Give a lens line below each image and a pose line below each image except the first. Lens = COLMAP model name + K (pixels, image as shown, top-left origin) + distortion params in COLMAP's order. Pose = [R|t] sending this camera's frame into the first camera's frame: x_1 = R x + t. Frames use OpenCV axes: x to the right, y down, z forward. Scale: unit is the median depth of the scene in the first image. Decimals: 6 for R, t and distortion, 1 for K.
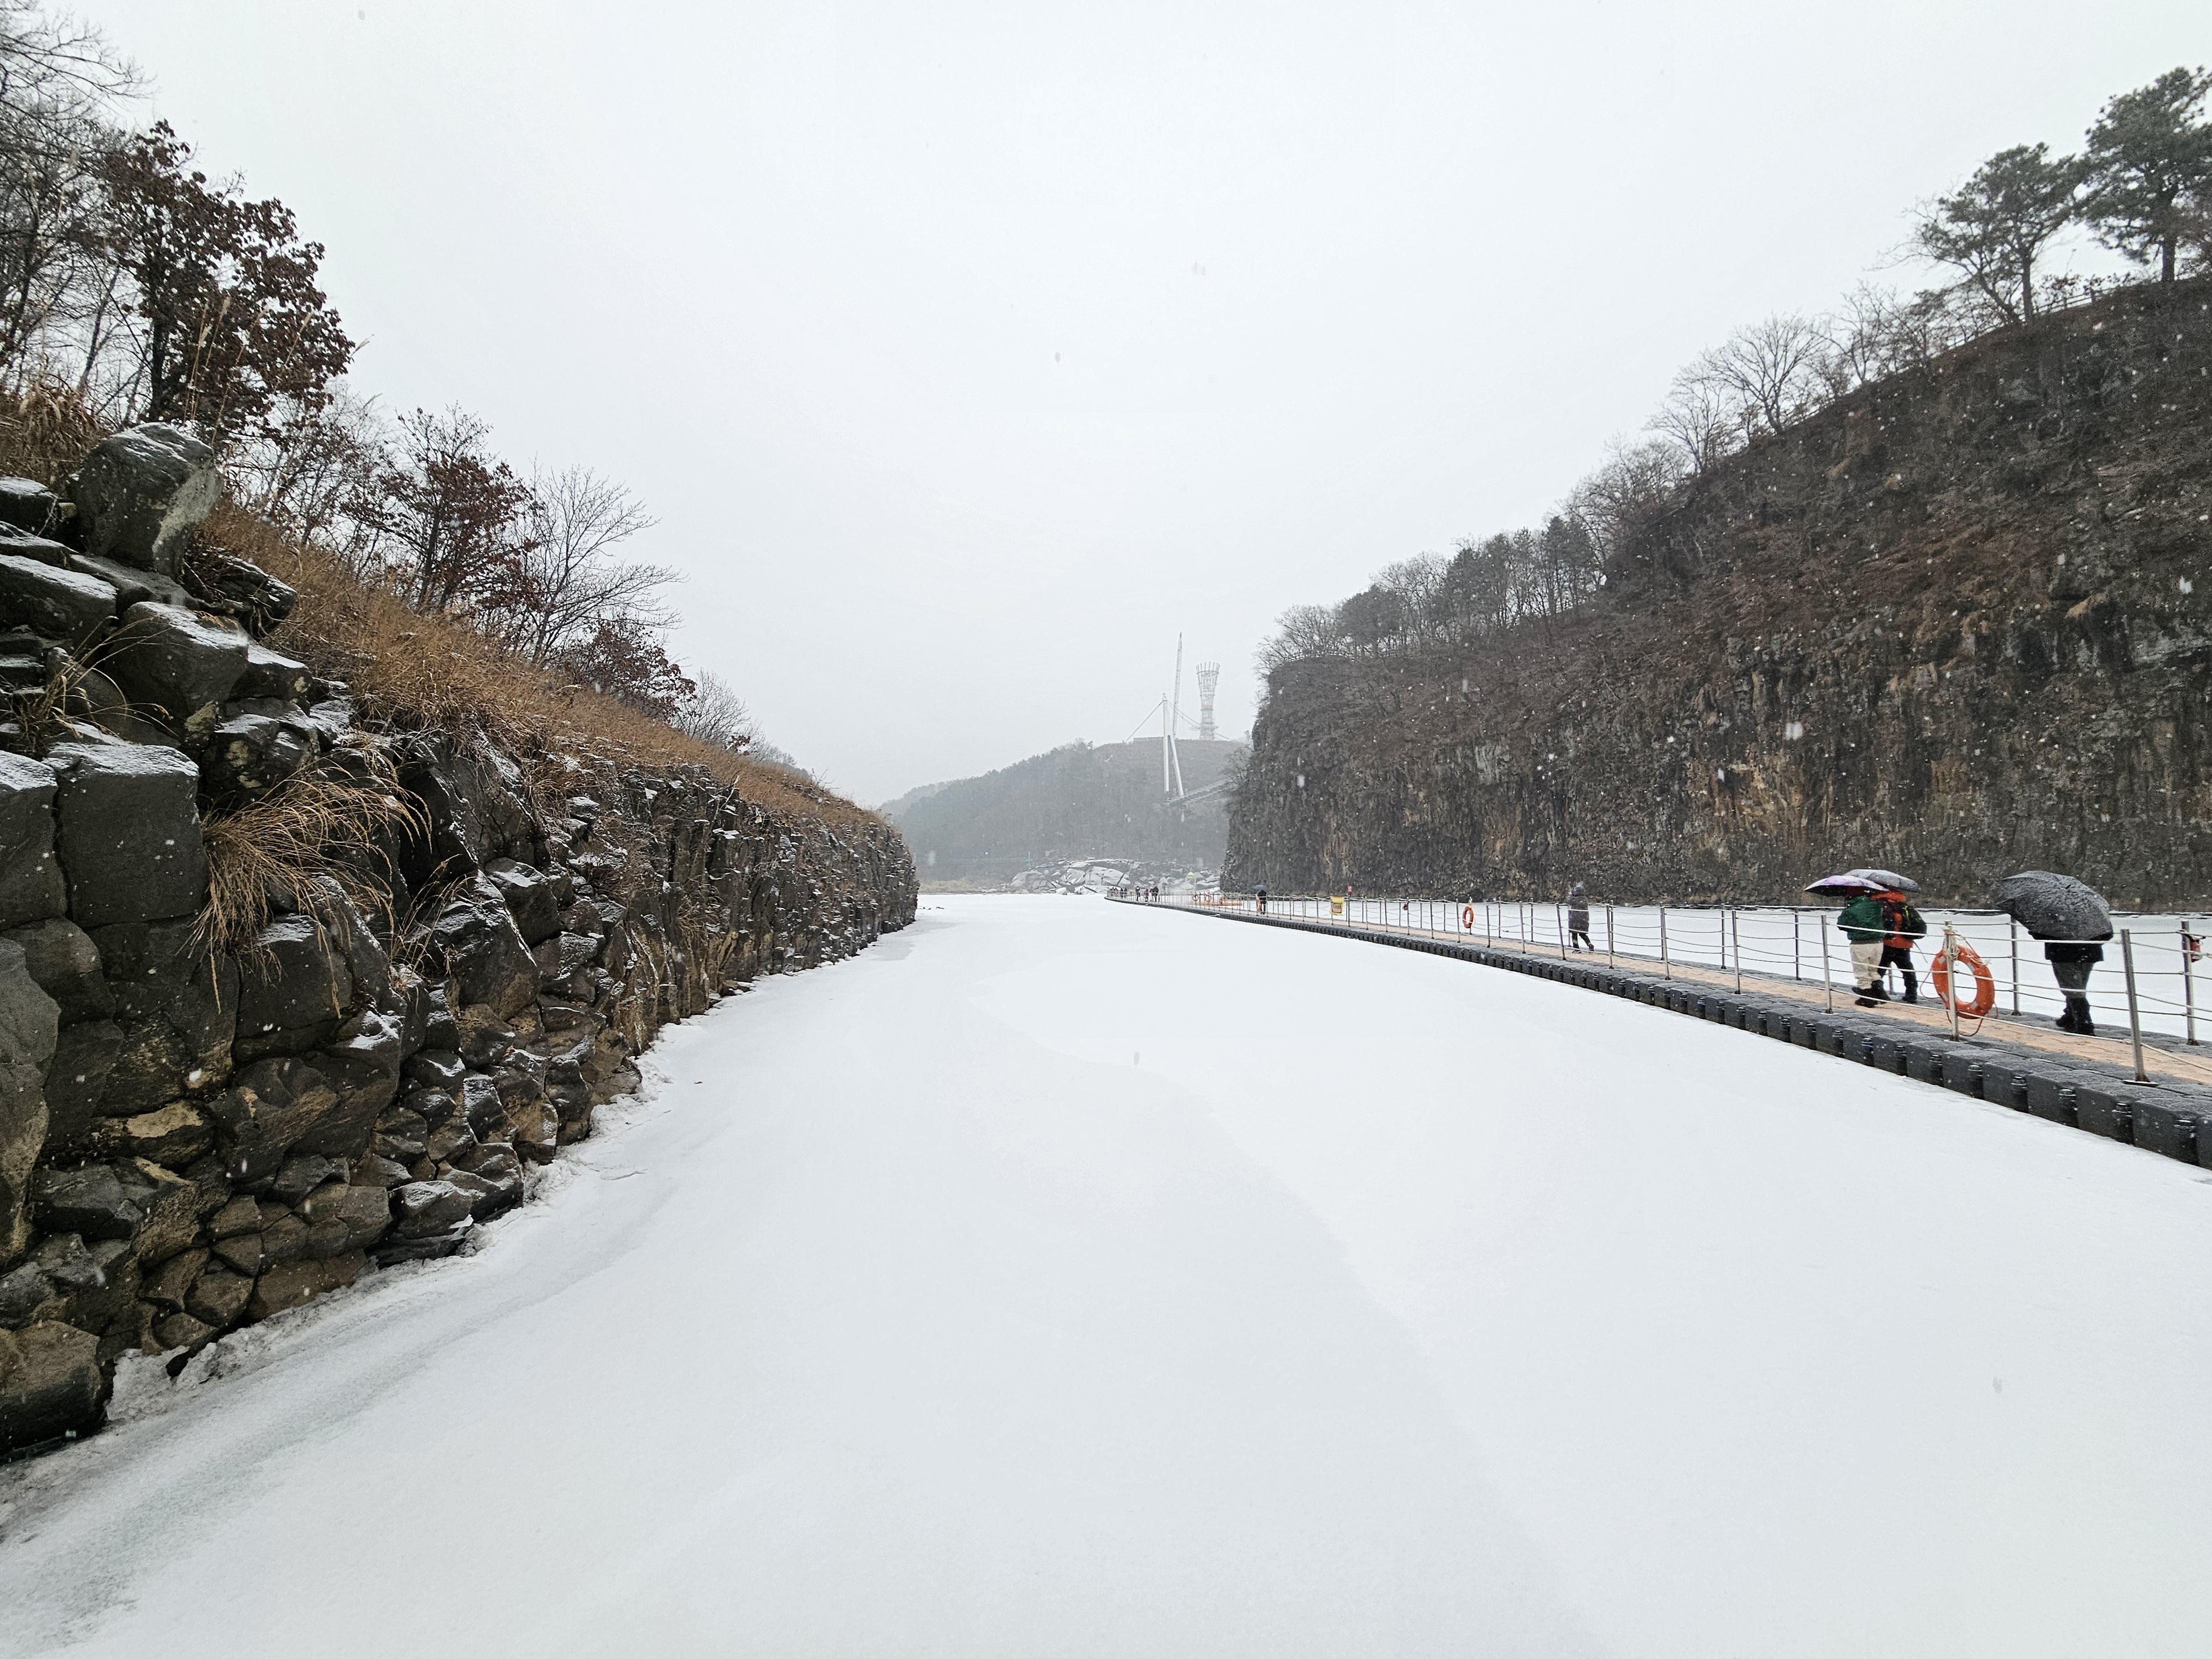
lens RADIAL K [[903.9, 0, 1106.0], [0, 903.9, 829.5], [0, 0, 1]] dist [0.008766, -0.003814]
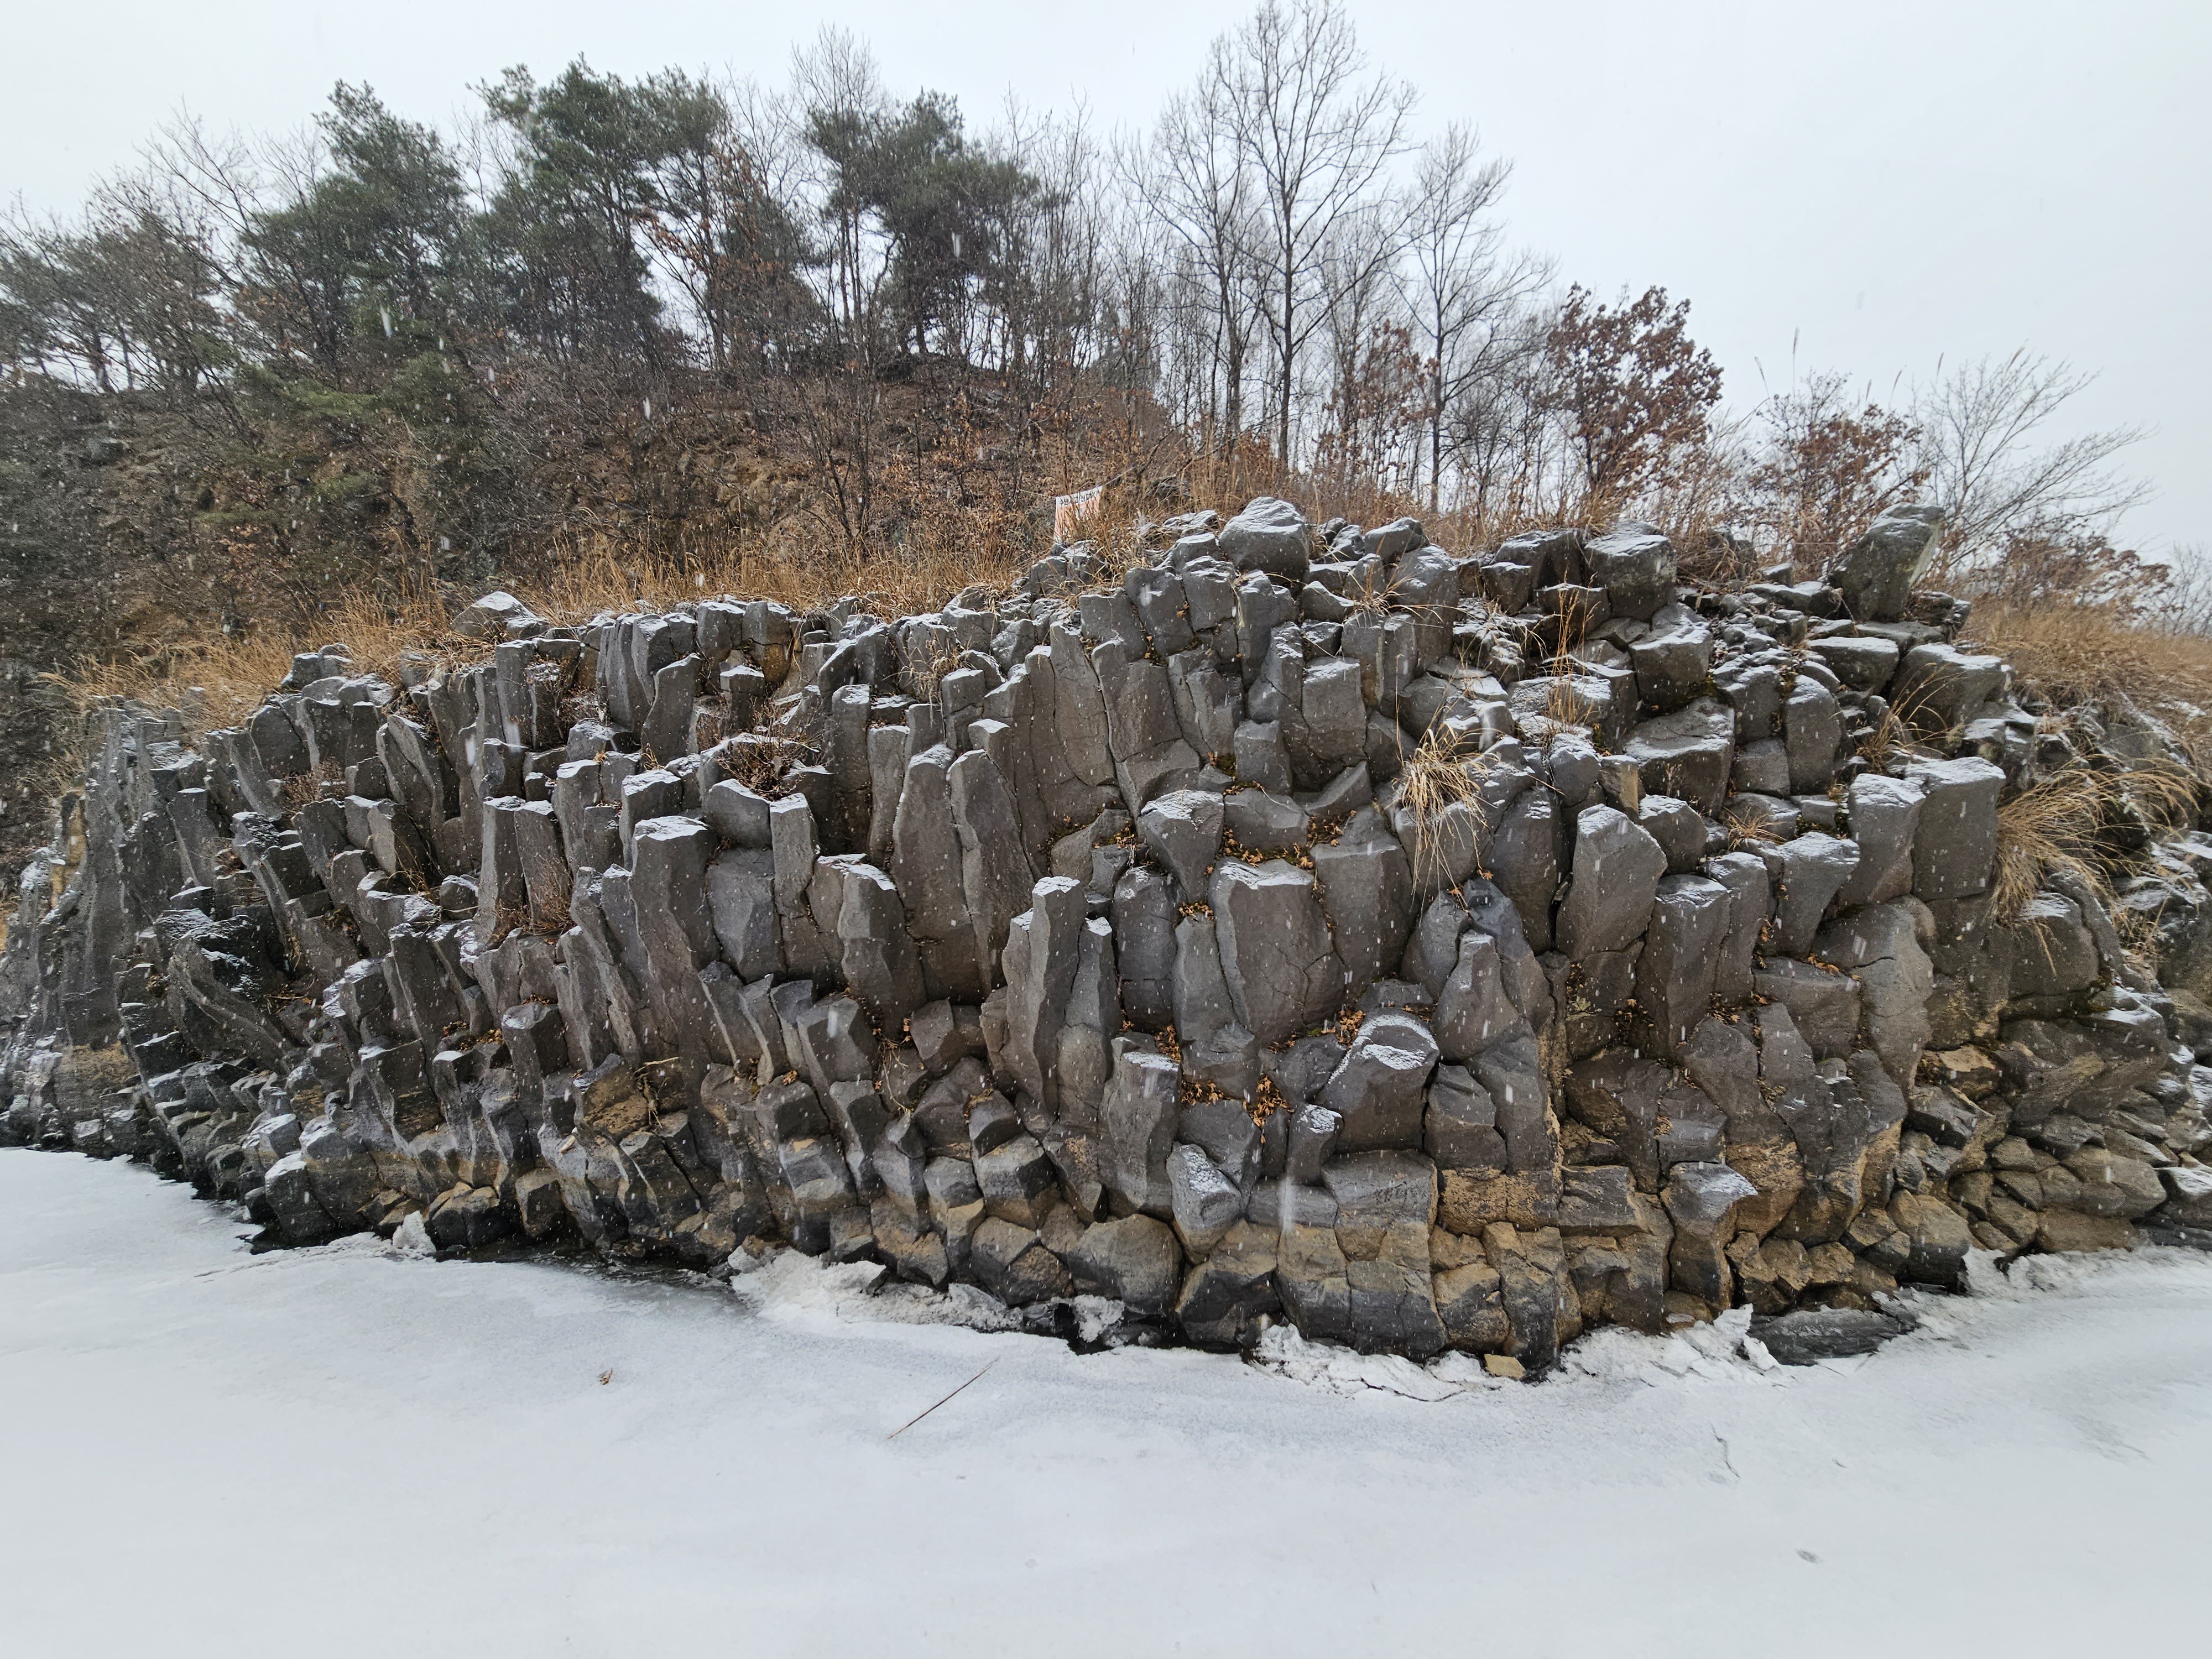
lens RADIAL K [[903.9, 0, 1106.0], [0, 903.9, 829.5], [0, 0, 1]] dist [0.008766, -0.003814]
pose [[0.274549, -0.067567, -0.959196, -0.110010], [0.094333, 0.994609, -0.043060, -0.031967], [0.956935, -0.078662, 0.279443, -0.301882]]
